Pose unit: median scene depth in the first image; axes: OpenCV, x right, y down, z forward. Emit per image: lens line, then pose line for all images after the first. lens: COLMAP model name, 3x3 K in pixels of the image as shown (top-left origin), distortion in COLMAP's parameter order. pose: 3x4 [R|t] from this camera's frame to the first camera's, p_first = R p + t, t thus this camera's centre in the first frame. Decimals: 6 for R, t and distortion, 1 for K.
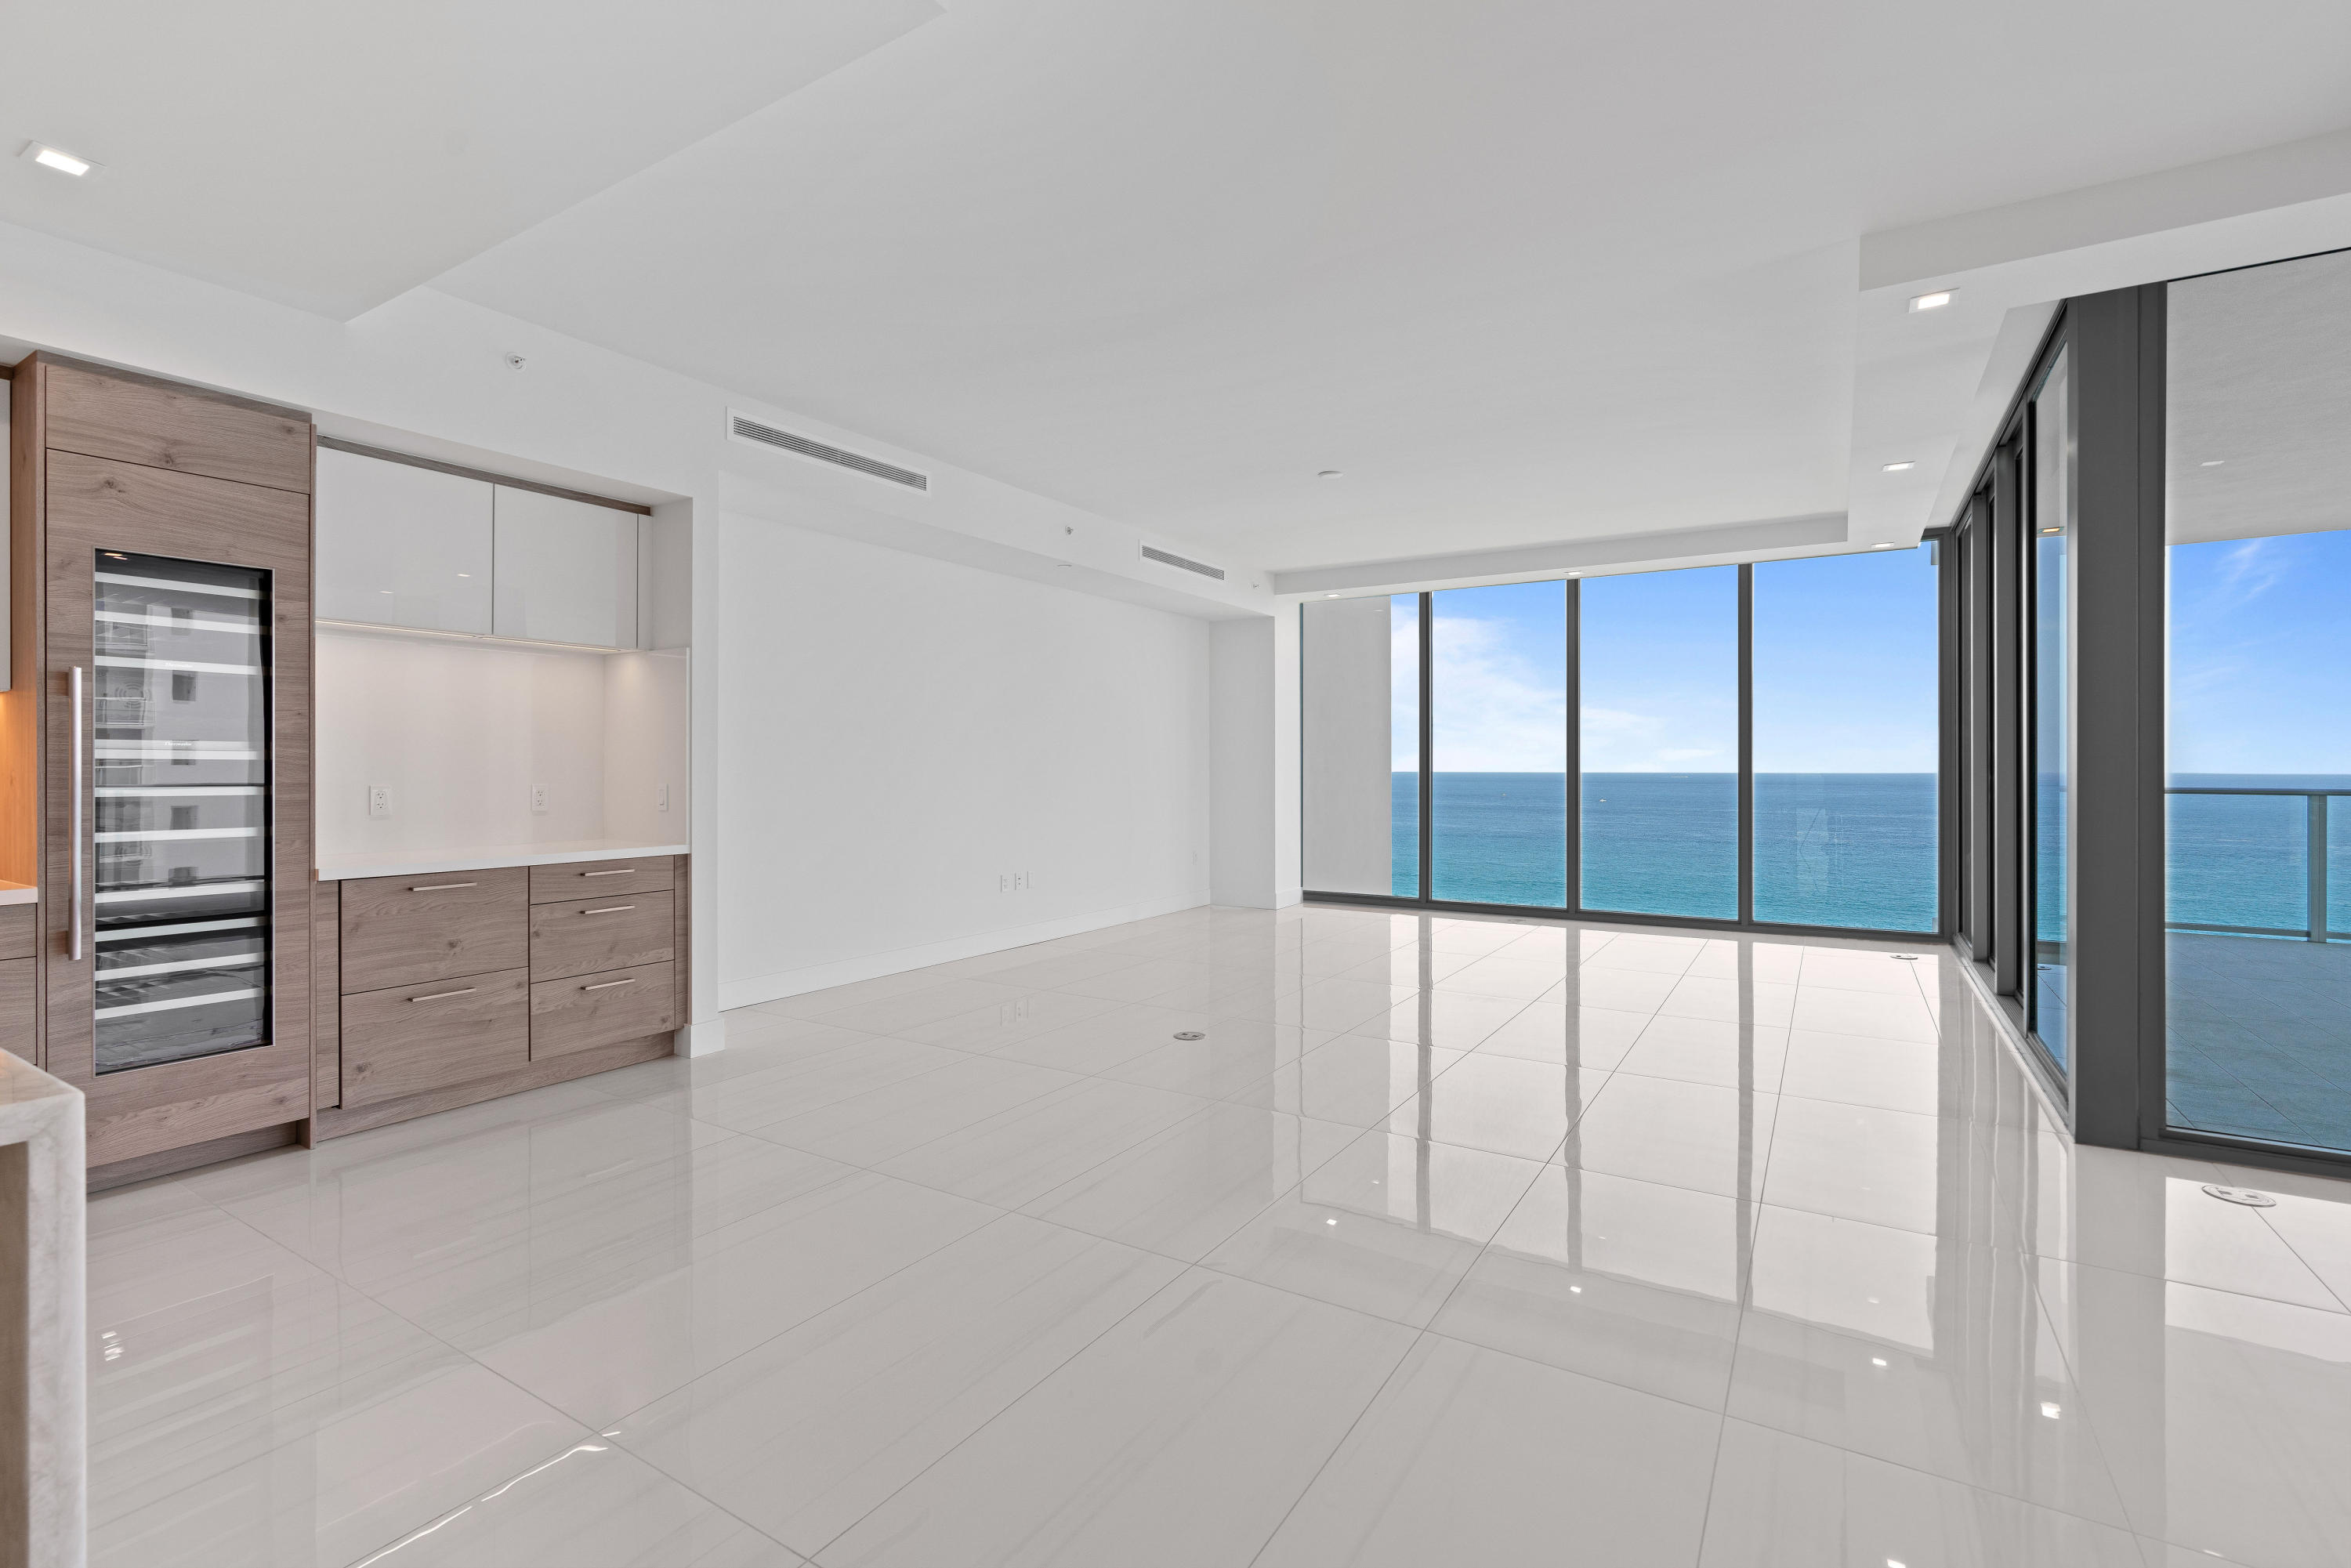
lens RADIAL K [[1071.6, 0, 1147.9], [0, 1071.6, 766.8], [0, 0, 1]] dist [-0.004643, 0.004221]
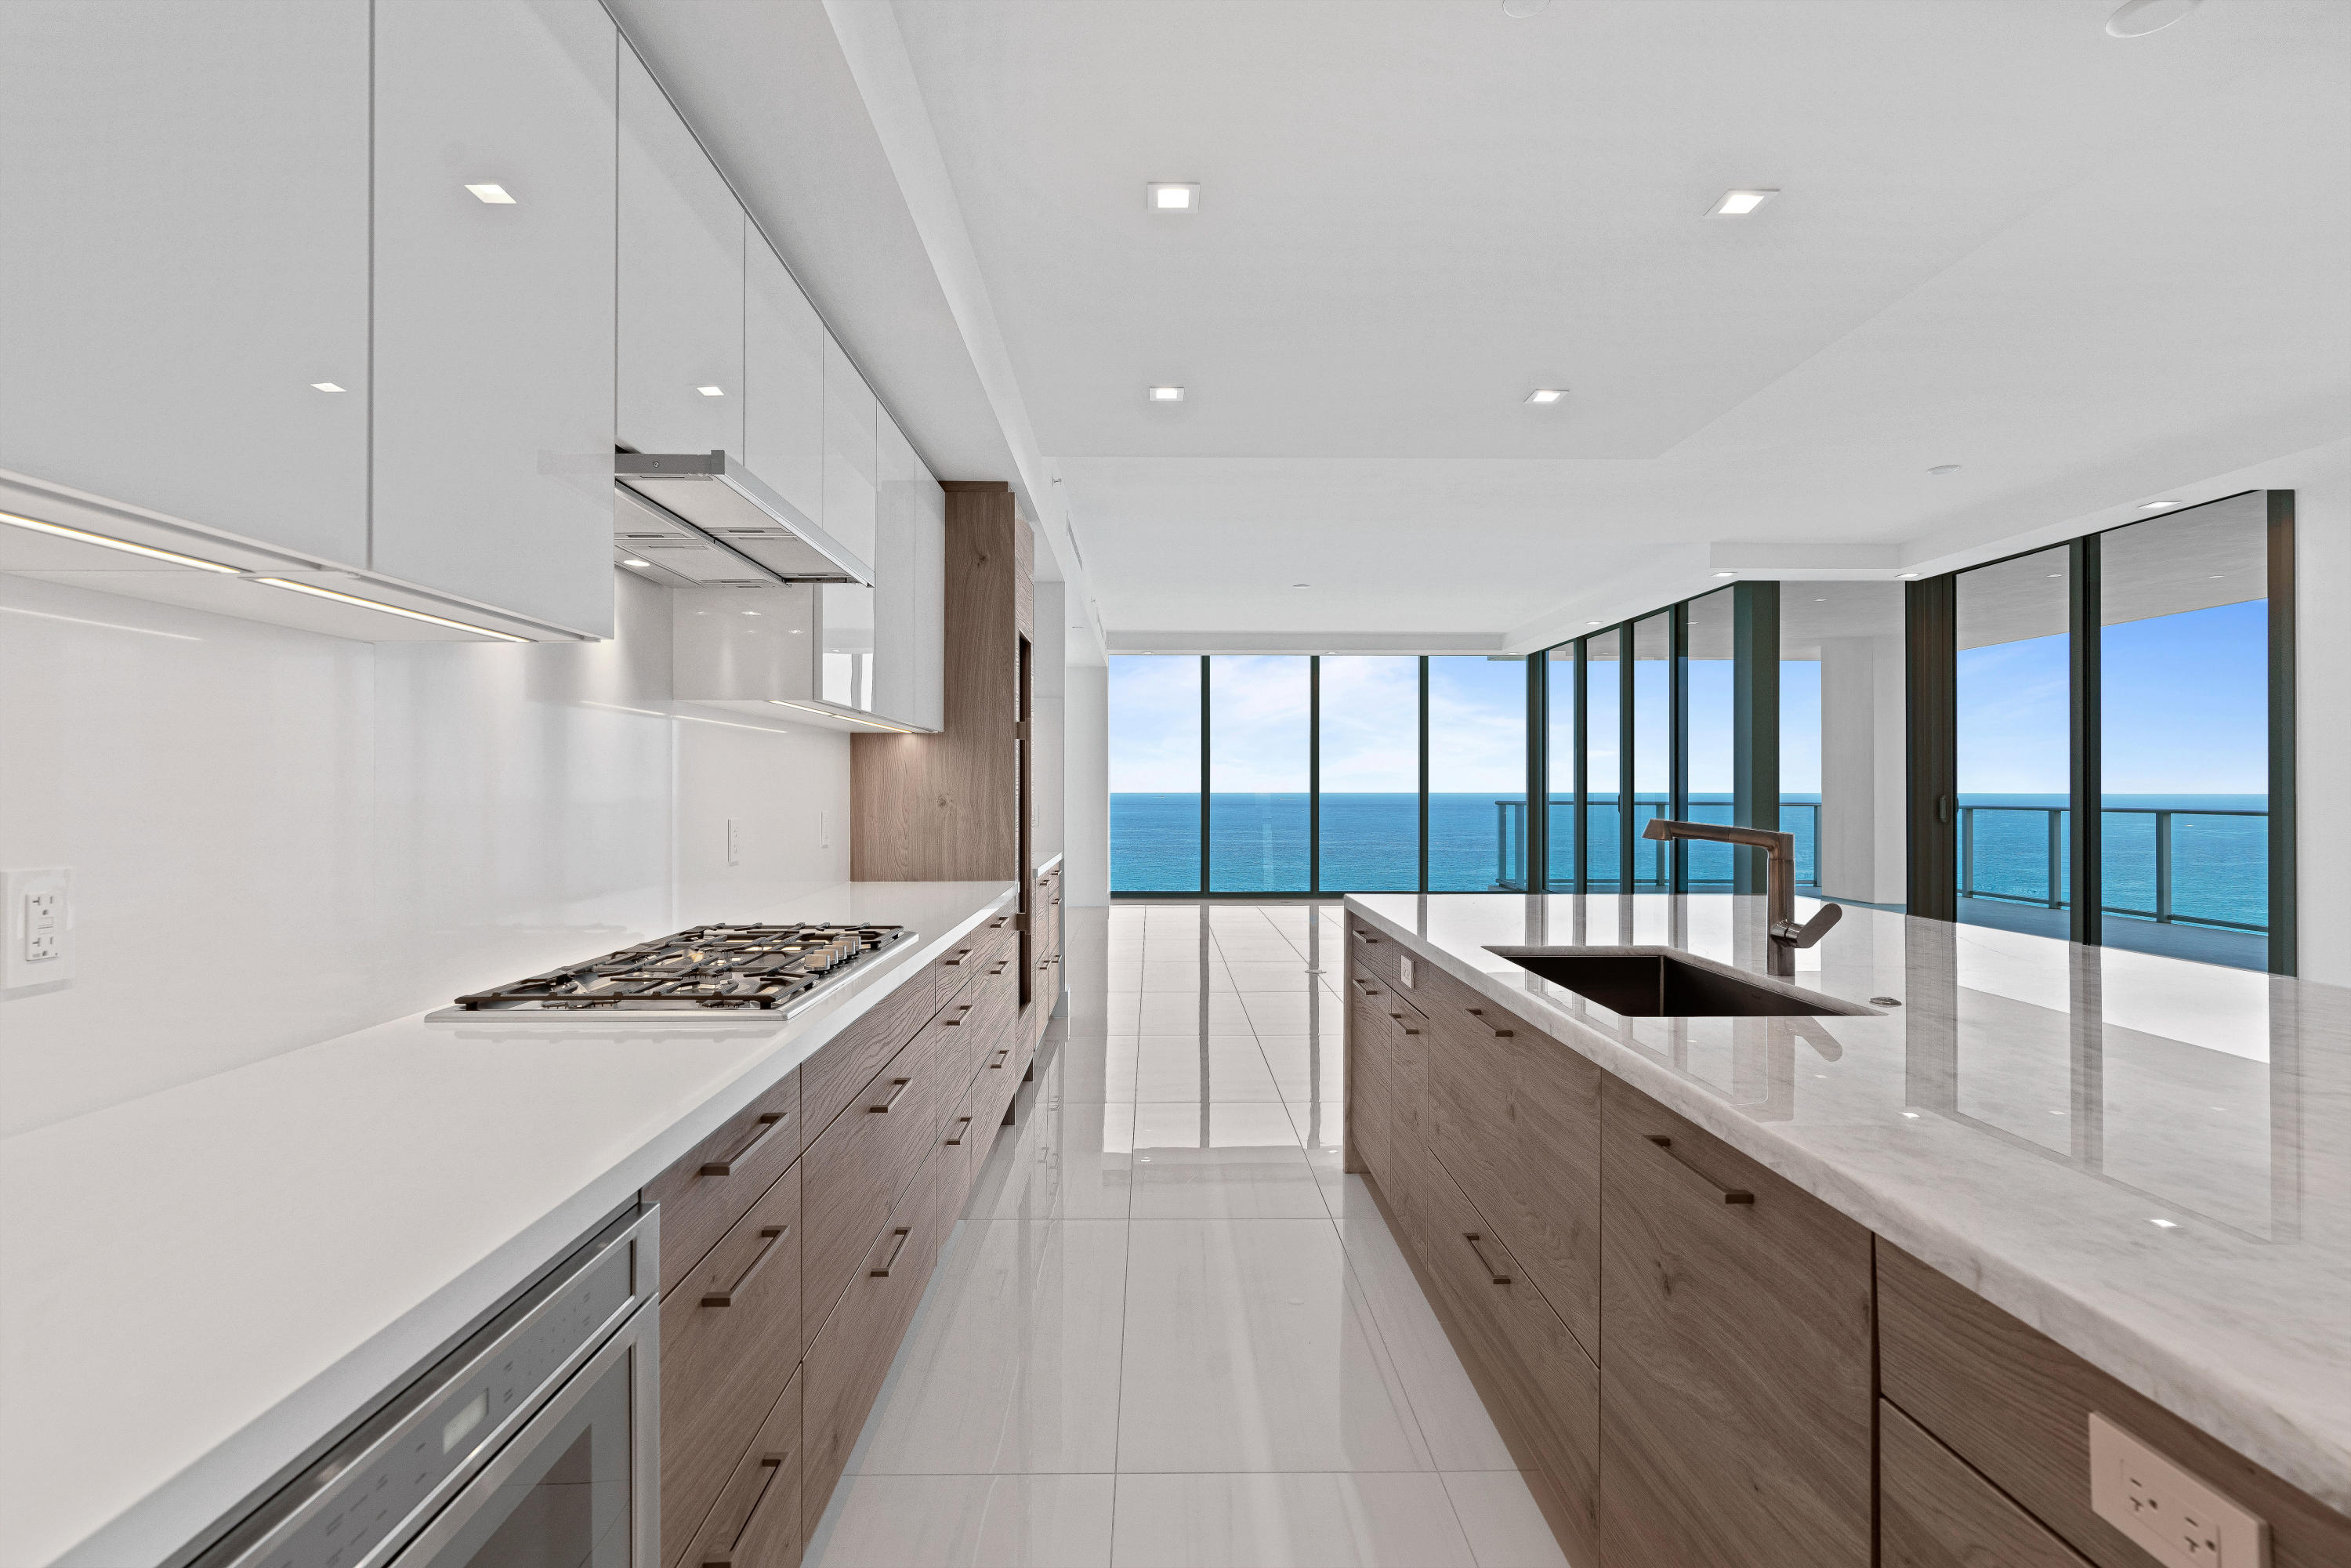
lens RADIAL K [[1071.6, 0, 1155.4], [0, 1071.6, 782.0], [0, 0, 1]] dist [-0.004643, 0.004221]
pose [[0.847439, 0.003447, 0.530882, -0.545432], [0.000217, 0.999977, -0.006841, -0.000956], [-0.530893, 0.005912, 0.847418, -0.090148]]
